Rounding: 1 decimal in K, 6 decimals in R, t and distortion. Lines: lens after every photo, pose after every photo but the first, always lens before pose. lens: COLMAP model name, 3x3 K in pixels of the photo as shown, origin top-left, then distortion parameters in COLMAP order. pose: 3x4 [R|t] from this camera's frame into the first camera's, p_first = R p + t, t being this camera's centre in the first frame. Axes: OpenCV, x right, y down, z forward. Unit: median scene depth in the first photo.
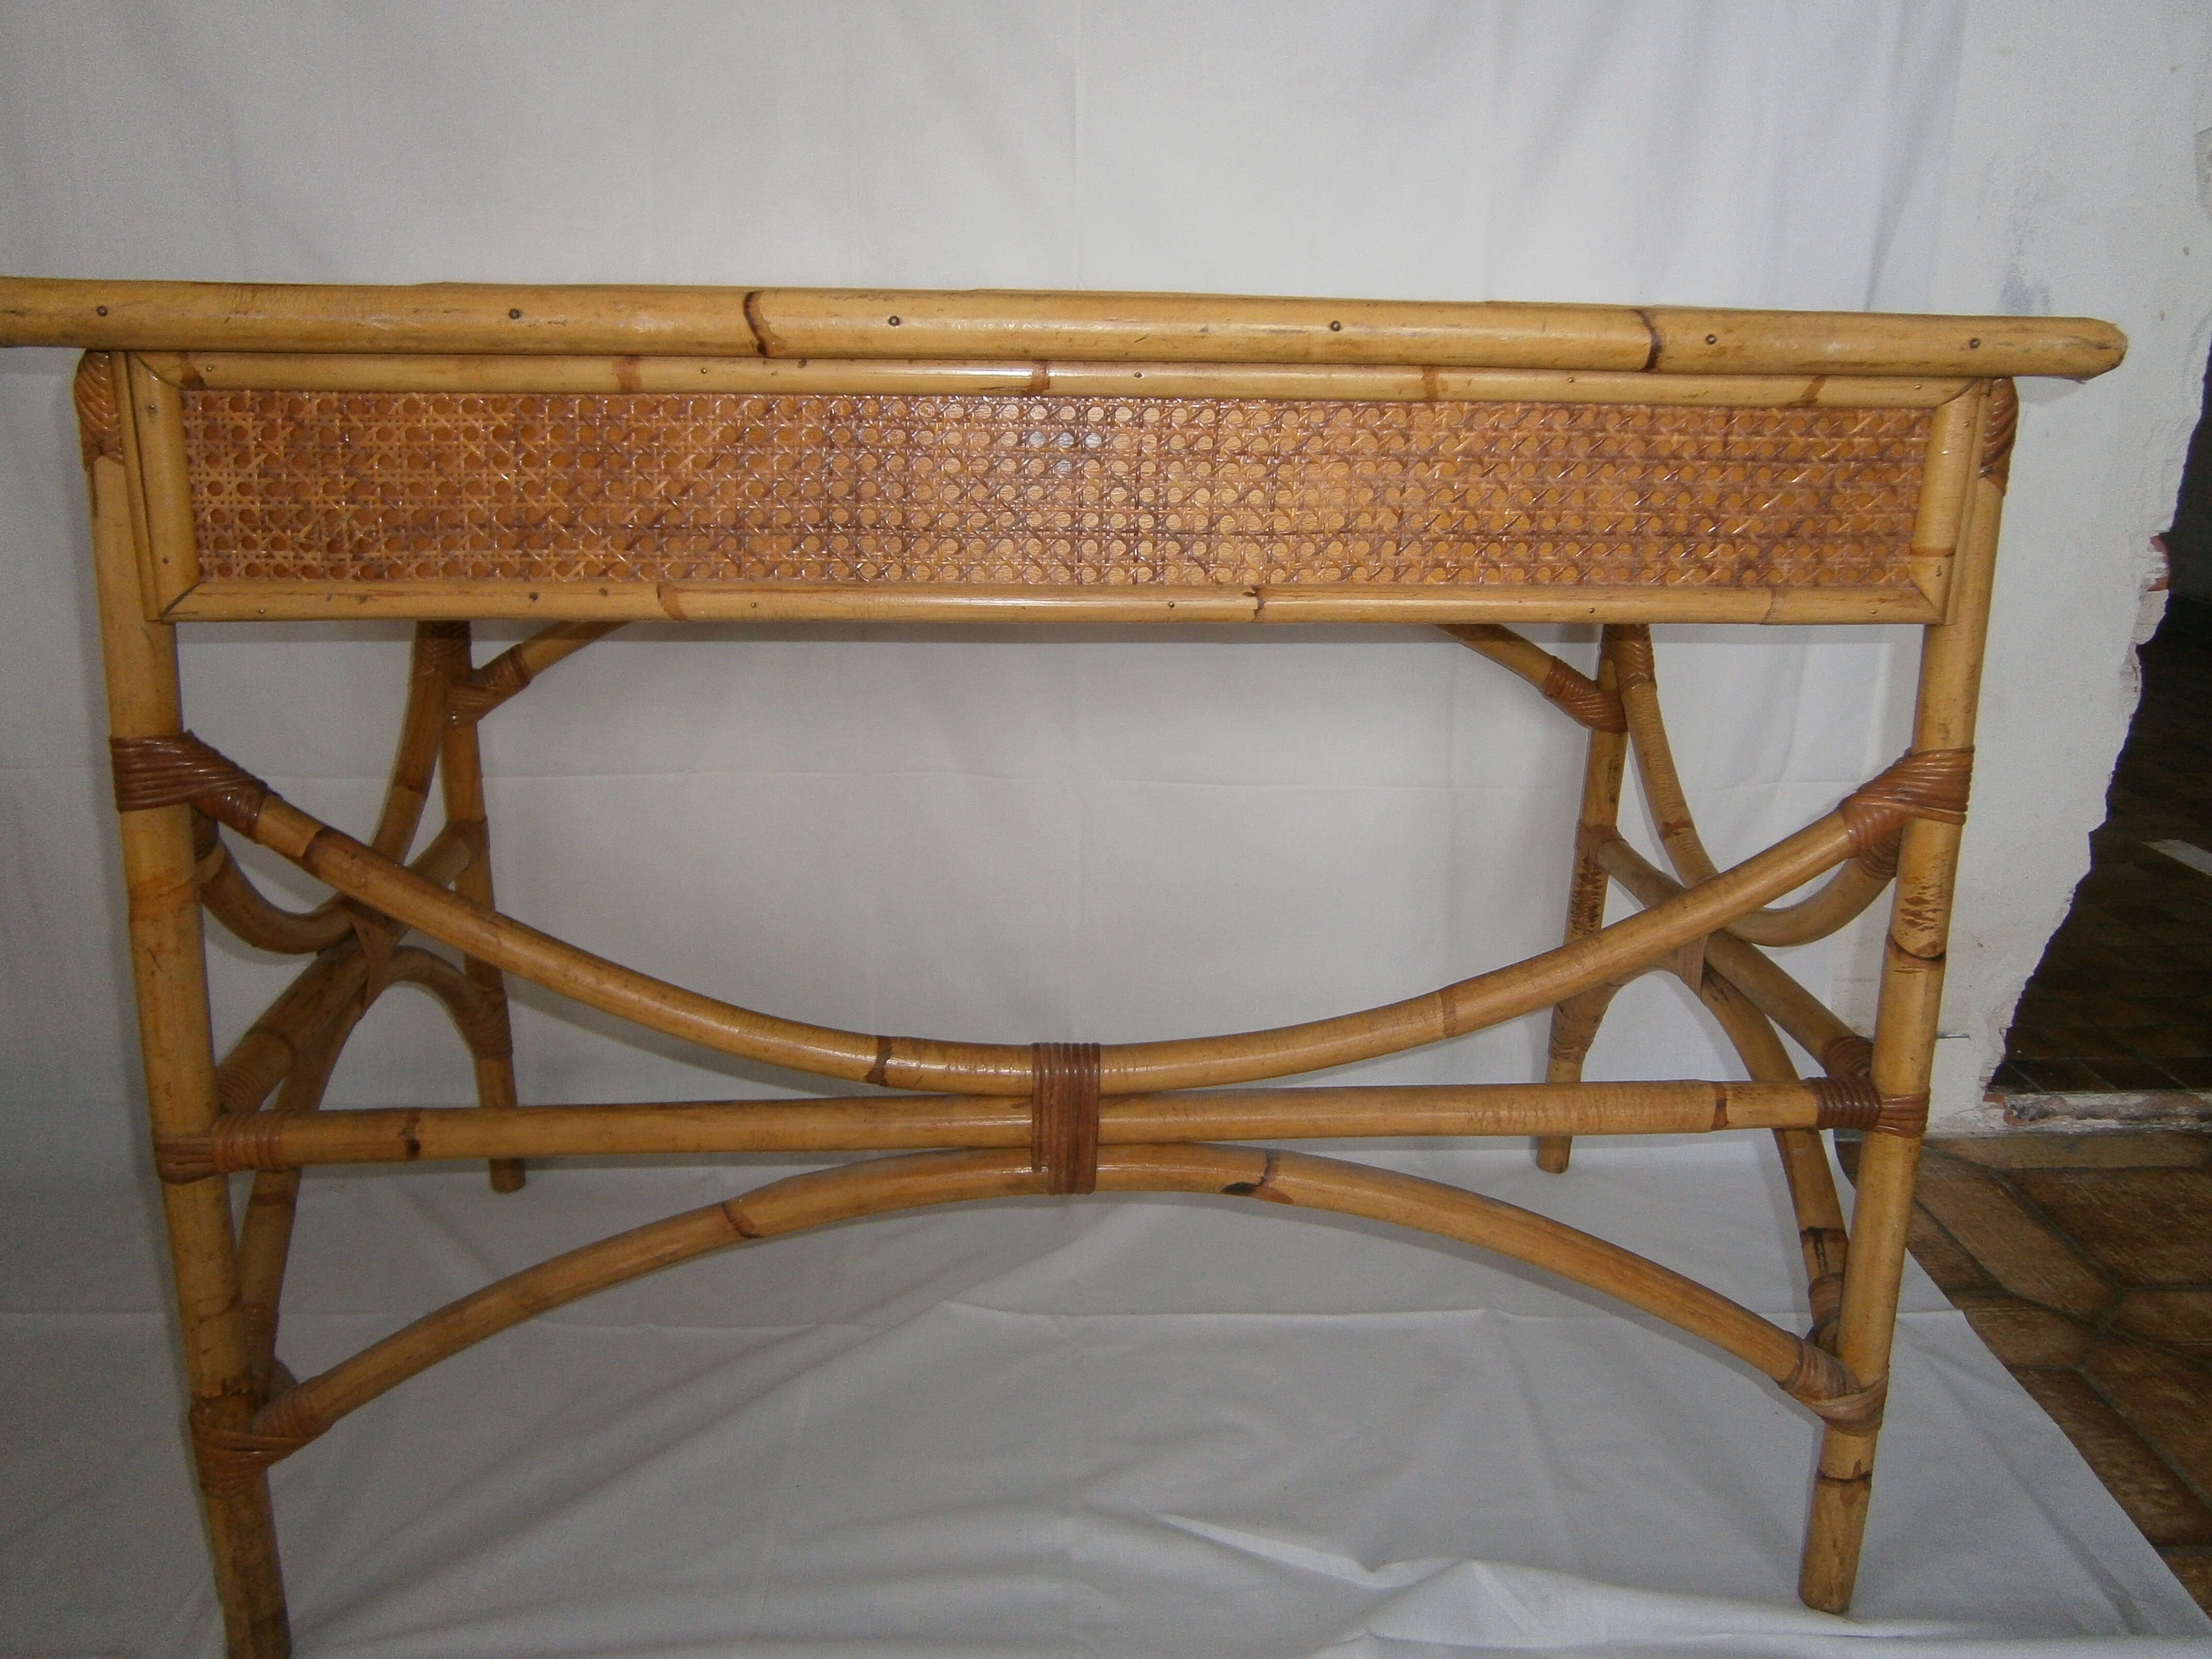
lens RADIAL K [[1802.0, 0, 1106.0], [0, 1802.0, 829.5], [0, 0, 1]] dist [-0.053702, 0.080862]
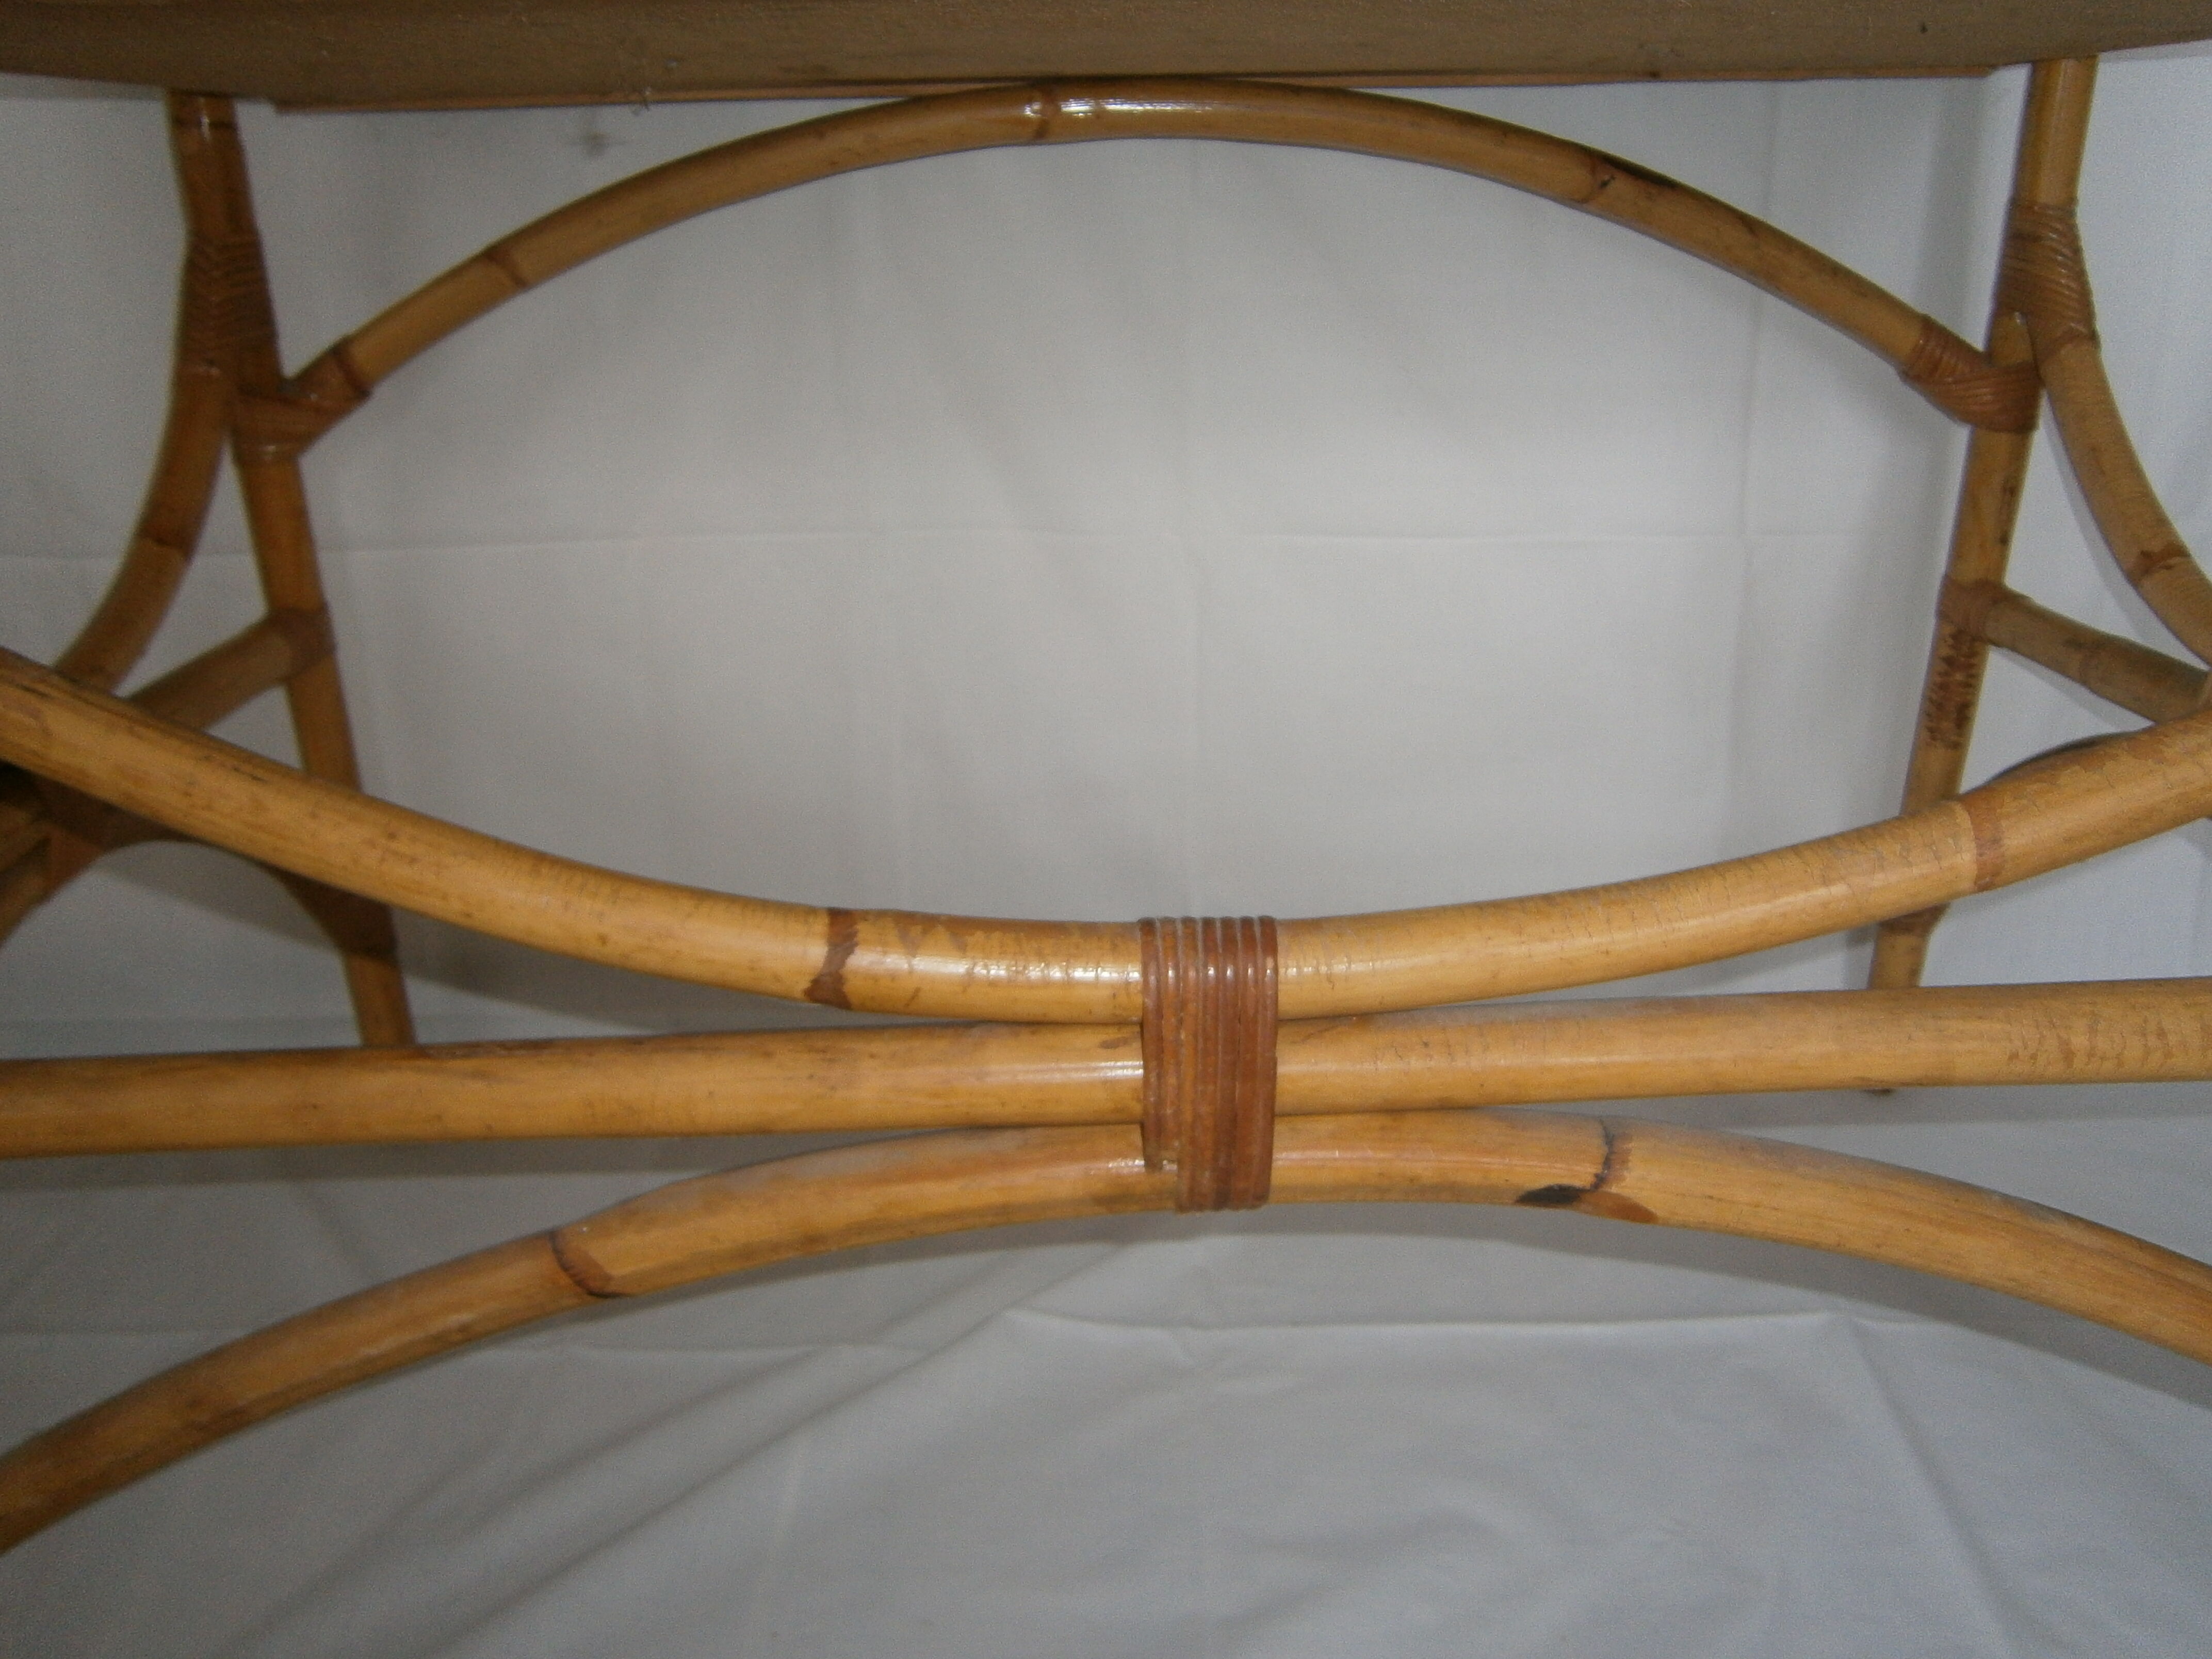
lens RADIAL K [[1689.9, 0, 1108.7], [0, 1689.9, 789.9], [0, 0, 1]] dist [-0.036559, 0.001201]
pose [[0.998570, -0.019700, -0.049707, -0.025240], [0.021586, 0.999056, 0.037693, 0.064700], [0.048918, -0.038712, 0.998052, 0.526769]]
